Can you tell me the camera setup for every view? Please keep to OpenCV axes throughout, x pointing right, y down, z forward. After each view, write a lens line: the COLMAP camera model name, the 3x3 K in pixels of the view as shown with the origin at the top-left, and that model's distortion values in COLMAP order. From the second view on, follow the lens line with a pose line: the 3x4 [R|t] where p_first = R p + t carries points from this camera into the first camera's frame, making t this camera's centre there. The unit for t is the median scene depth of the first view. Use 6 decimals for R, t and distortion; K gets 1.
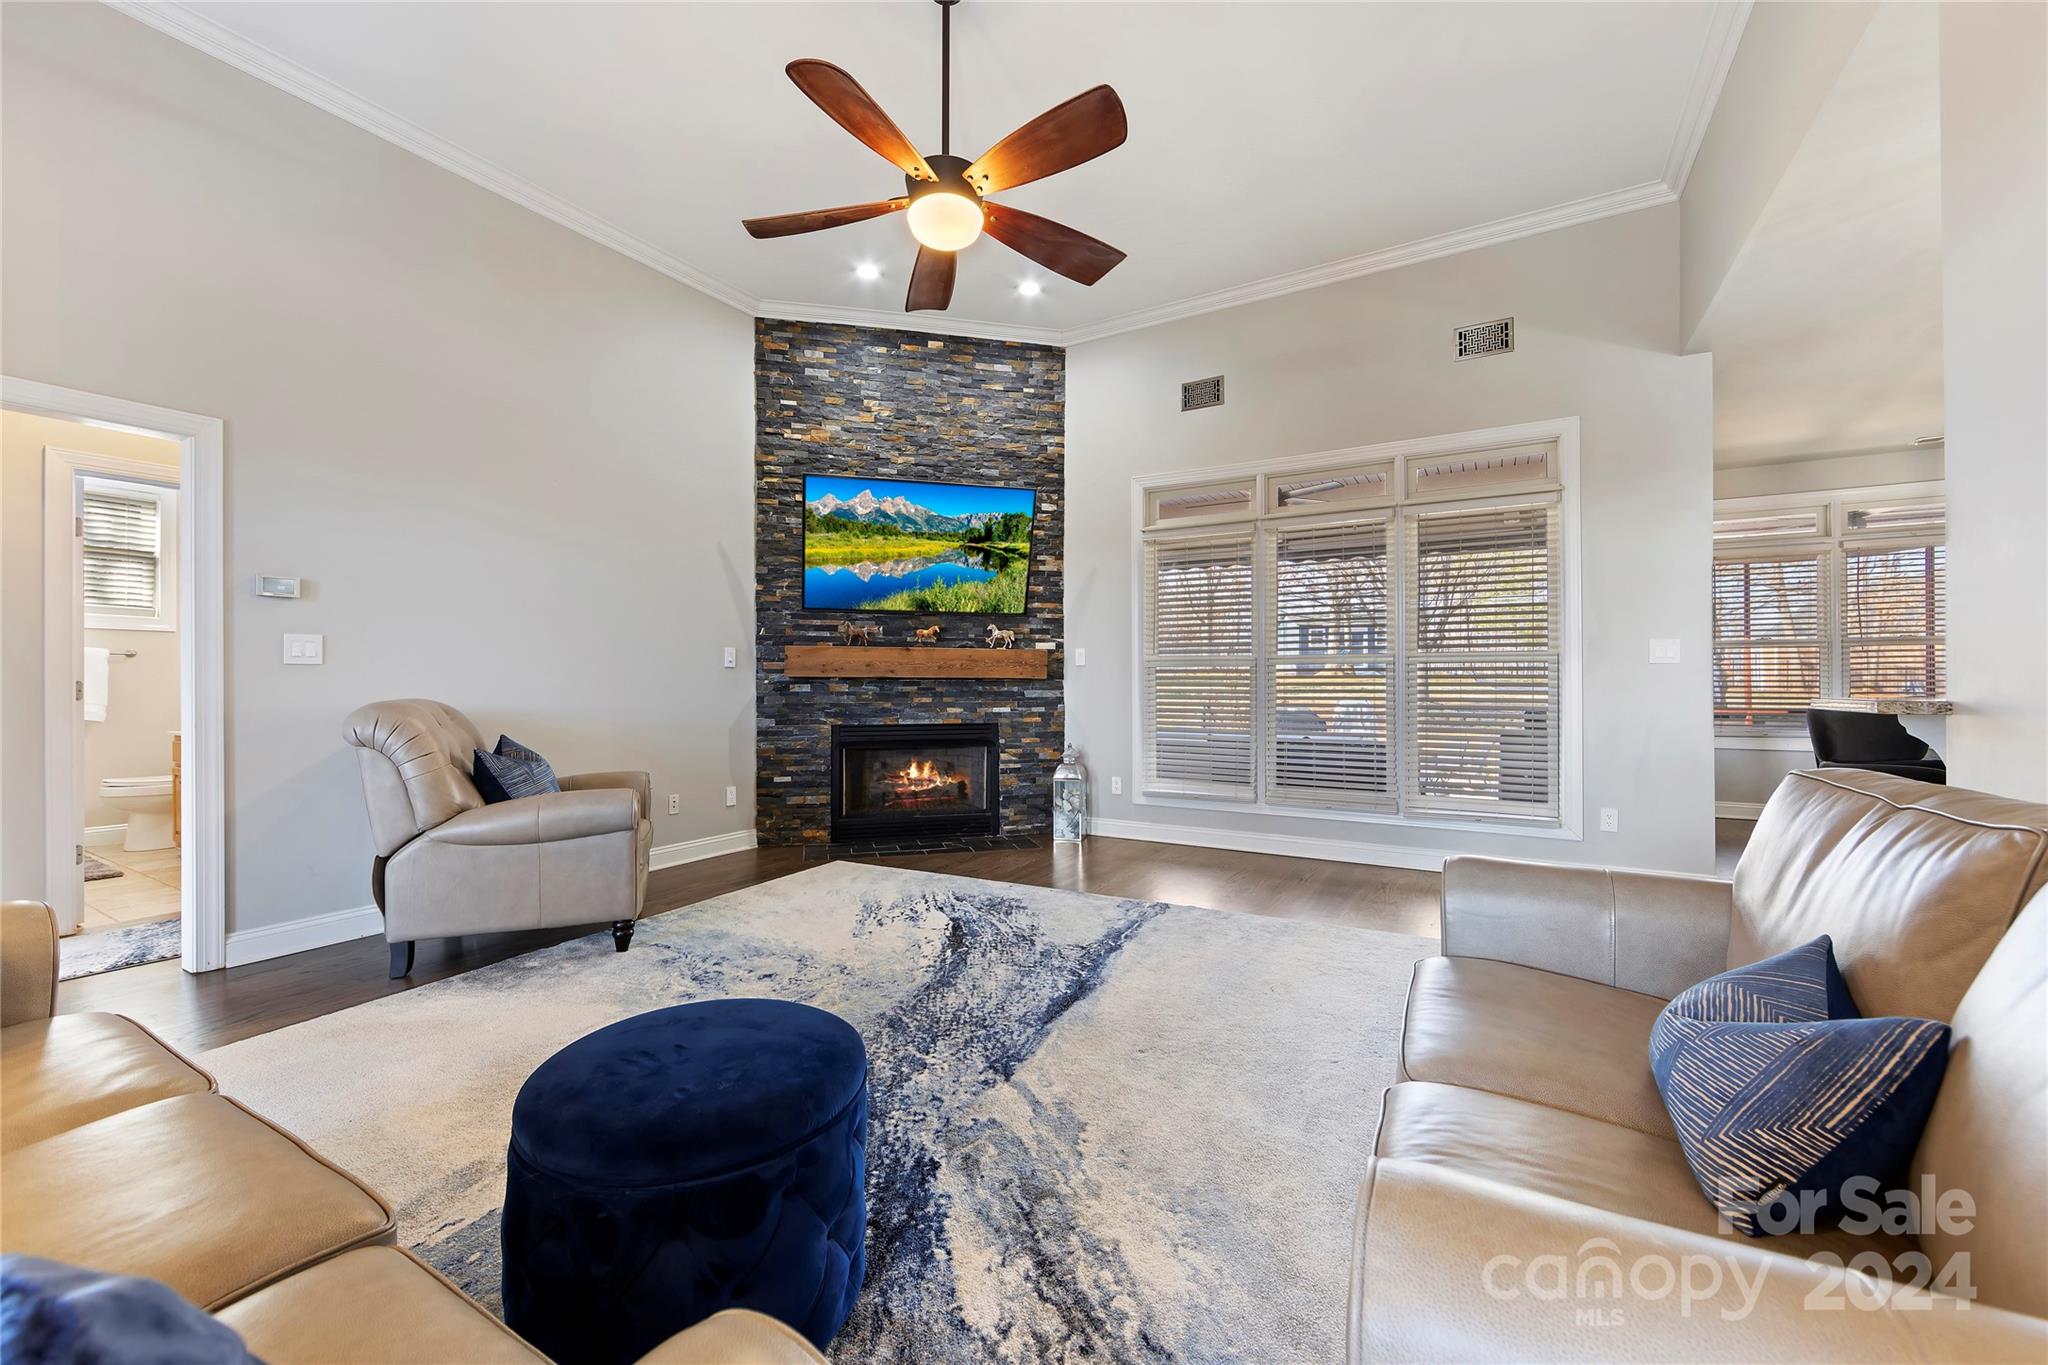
lens RADIAL K [[811.3, 0, 1025.1], [0, 811.3, 680.0], [0, 0, 1]] dist [-0.004619, 0.000043]
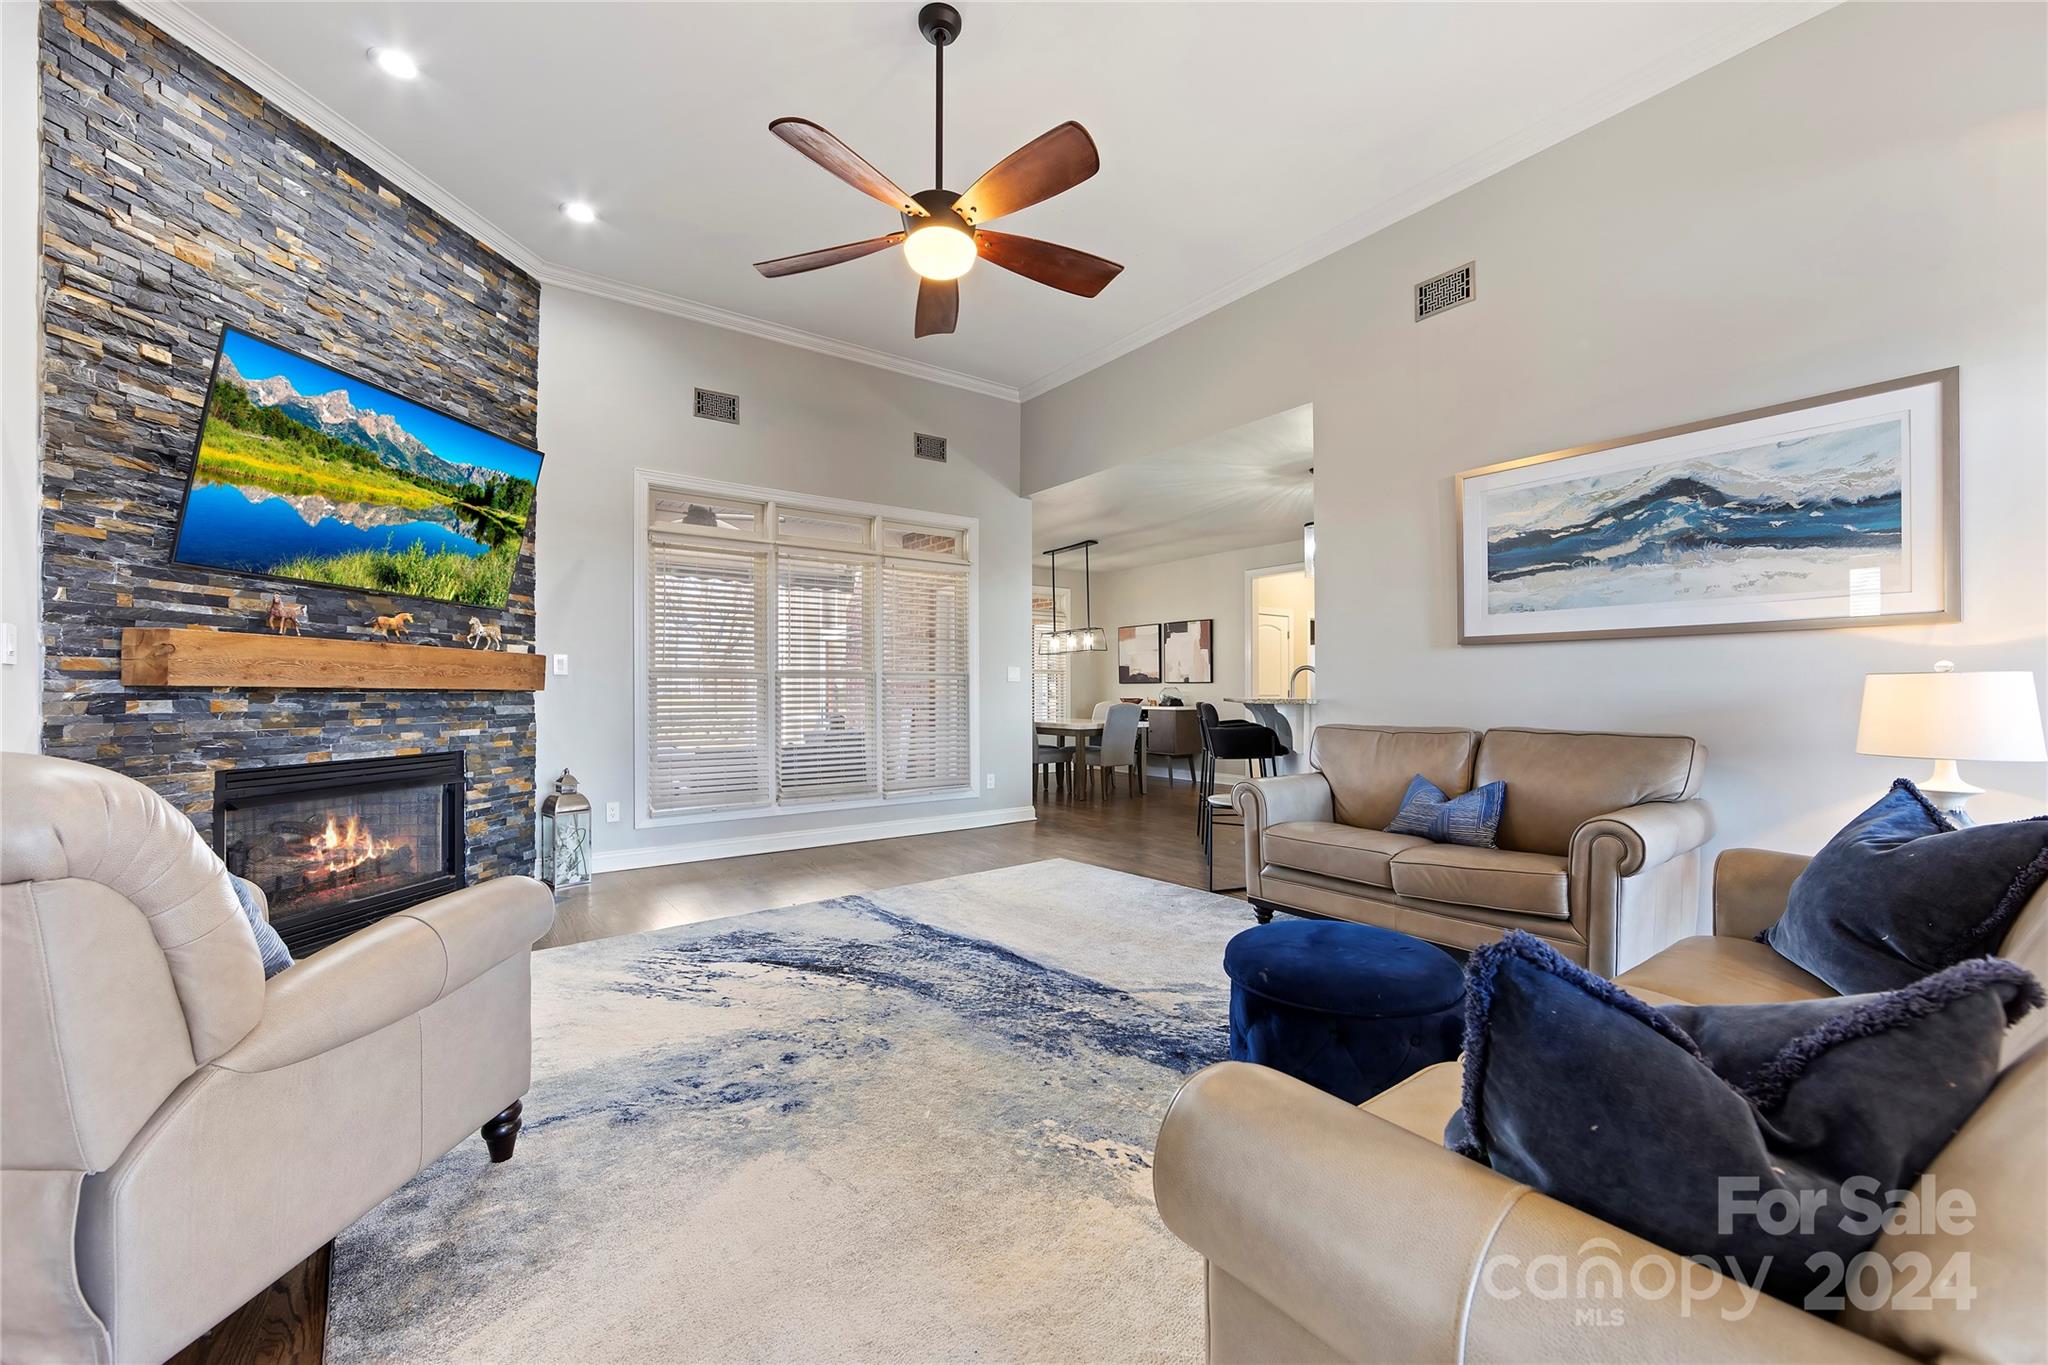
lens RADIAL K [[811.3, 0, 1005.8], [0, 811.3, 690.8], [0, 0, 1]] dist [-0.004619, 0.000043]
pose [[0.396165, 0.001626, 0.918178, -0.542907], [0.002595, 0.999992, -0.002891, 0.002307], [-0.918176, 0.003528, 0.396158, 0.270317]]
